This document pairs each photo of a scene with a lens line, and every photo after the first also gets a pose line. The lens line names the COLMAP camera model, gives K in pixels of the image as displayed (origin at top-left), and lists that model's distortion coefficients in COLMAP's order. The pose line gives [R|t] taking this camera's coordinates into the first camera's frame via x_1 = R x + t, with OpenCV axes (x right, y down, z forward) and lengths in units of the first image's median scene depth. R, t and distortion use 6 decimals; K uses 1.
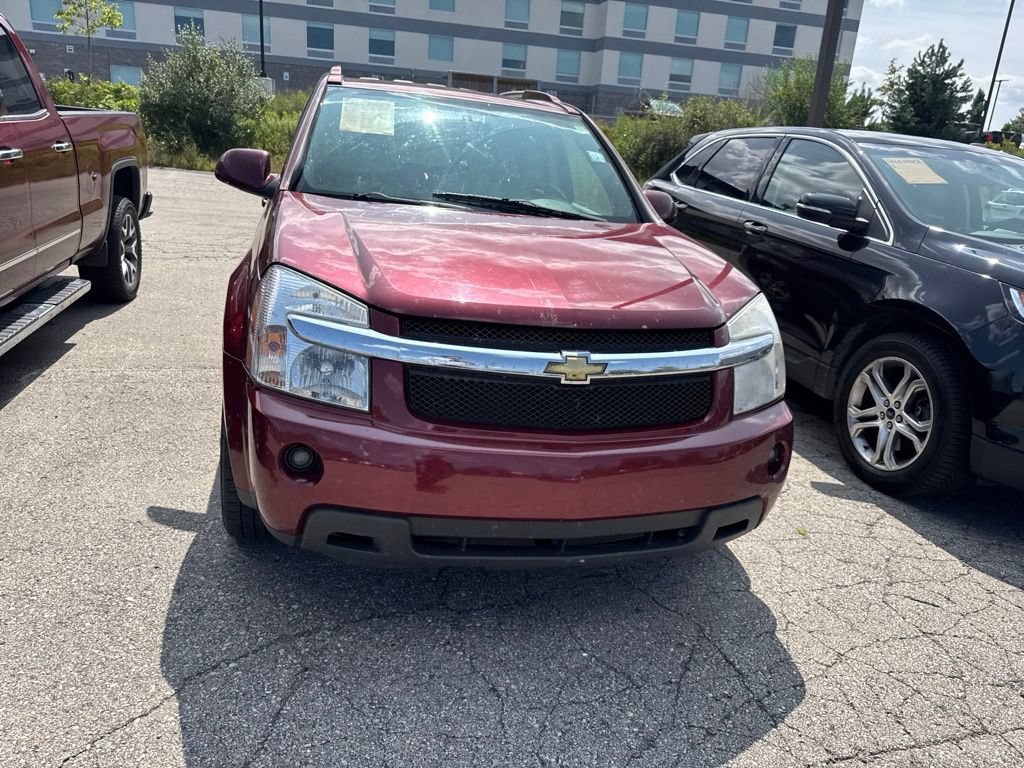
lens RADIAL K [[729.7, 0, 509.7], [0, 729.7, 385.1], [0, 0, 1]] dist [0.018282, -0.024043]
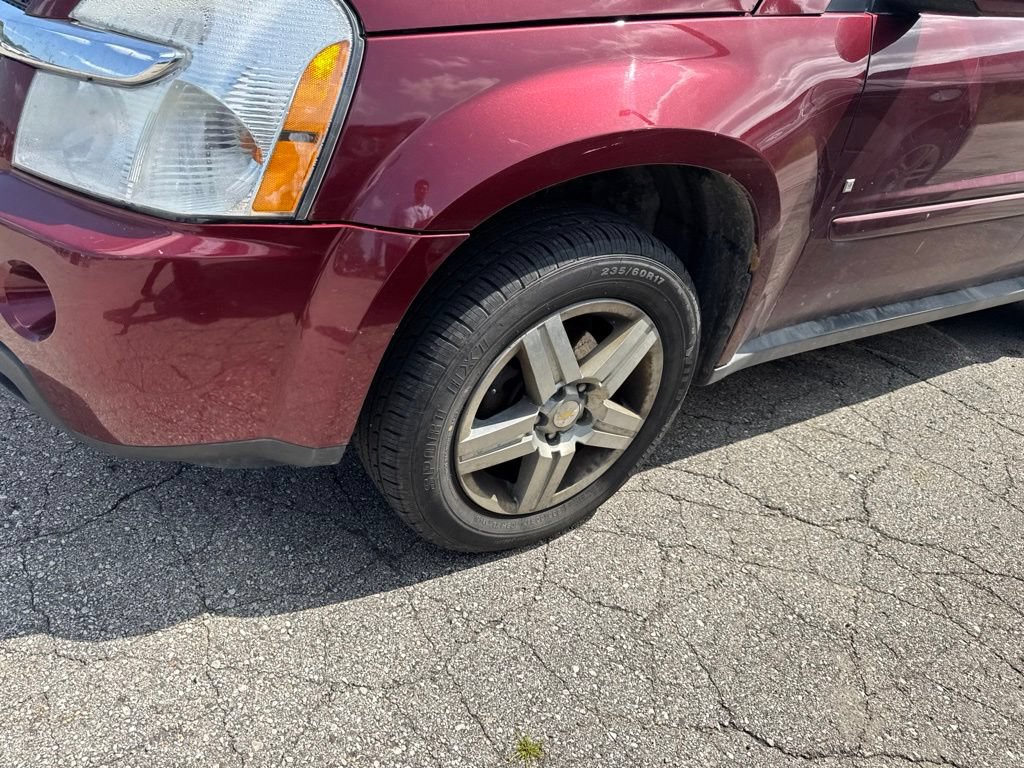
lens RADIAL K [[729.7, 0, 504.4], [0, 729.7, 385.3], [0, 0, 1]] dist [0.018282, -0.024043]
pose [[0.326438, 0.472109, -0.818872, 0.731215], [-0.401003, 0.853676, 0.332317, -0.104887], [0.855941, 0.219889, 0.467990, 0.898261]]
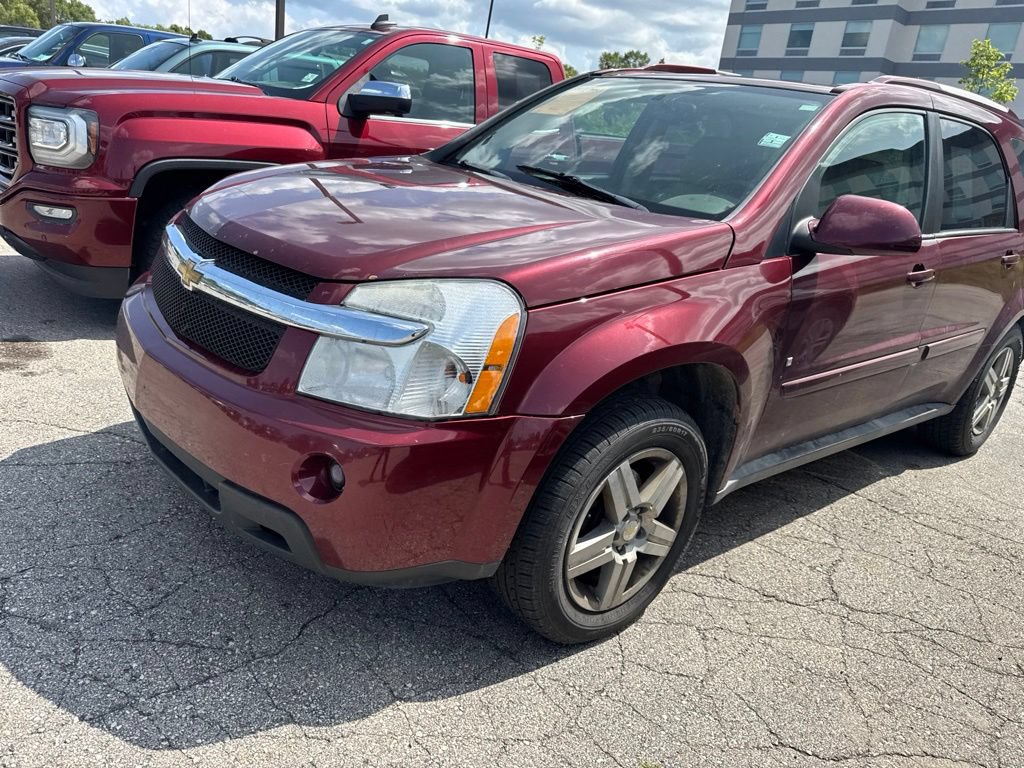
lens RADIAL K [[729.7, 0, 506.1], [0, 729.7, 378.3], [0, 0, 1]] dist [0.018282, -0.024043]
pose [[0.442249, 0.259686, -0.858475, 0.877354], [-0.356679, 0.929144, 0.097317, -0.103102], [0.822919, 0.263162, 0.503538, 0.653546]]
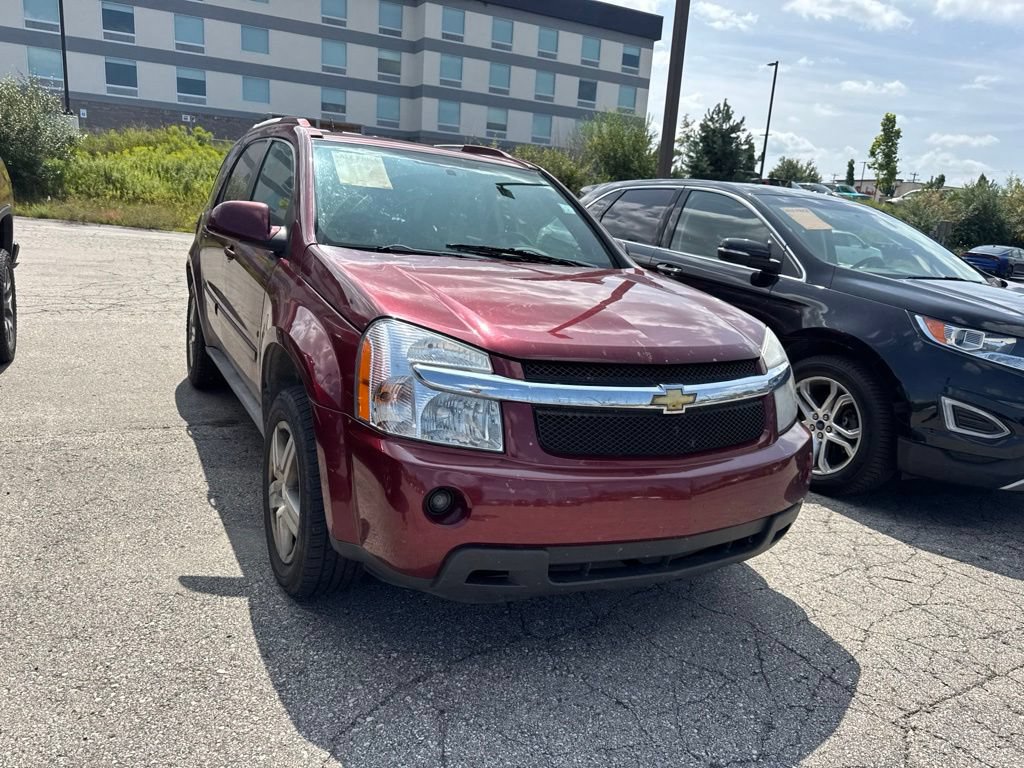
lens RADIAL K [[729.7, 0, 505.9], [0, 729.7, 384.1], [0, 0, 1]] dist [0.018282, -0.024043]
pose [[0.971219, -0.056198, 0.231466, -0.309475], [0.068722, 0.996556, -0.046397, -0.008800], [-0.228061, 0.060968, 0.971736, -0.026695]]
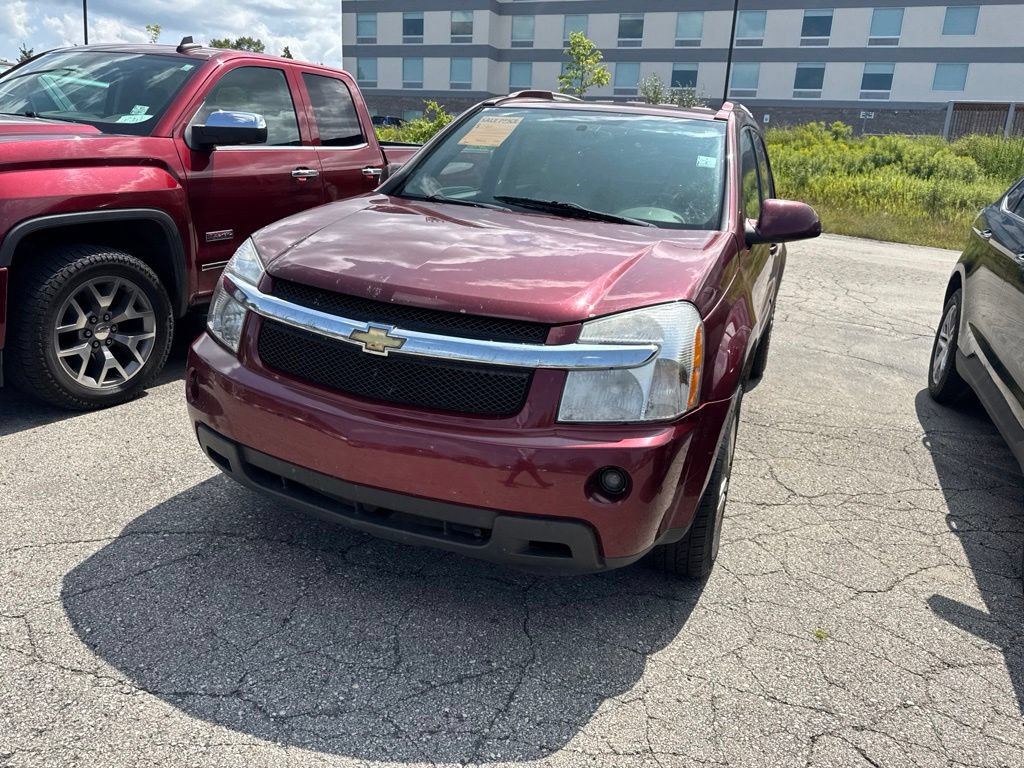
lens RADIAL K [[729.7, 0, 500.8], [0, 729.7, 378.4], [0, 0, 1]] dist [0.018282, -0.024043]
pose [[0.800877, 0.144669, -0.581091, 0.629297], [-0.181214, 0.983431, -0.004917, 0.003570], [0.570751, 0.109240, 0.813824, 0.188612]]
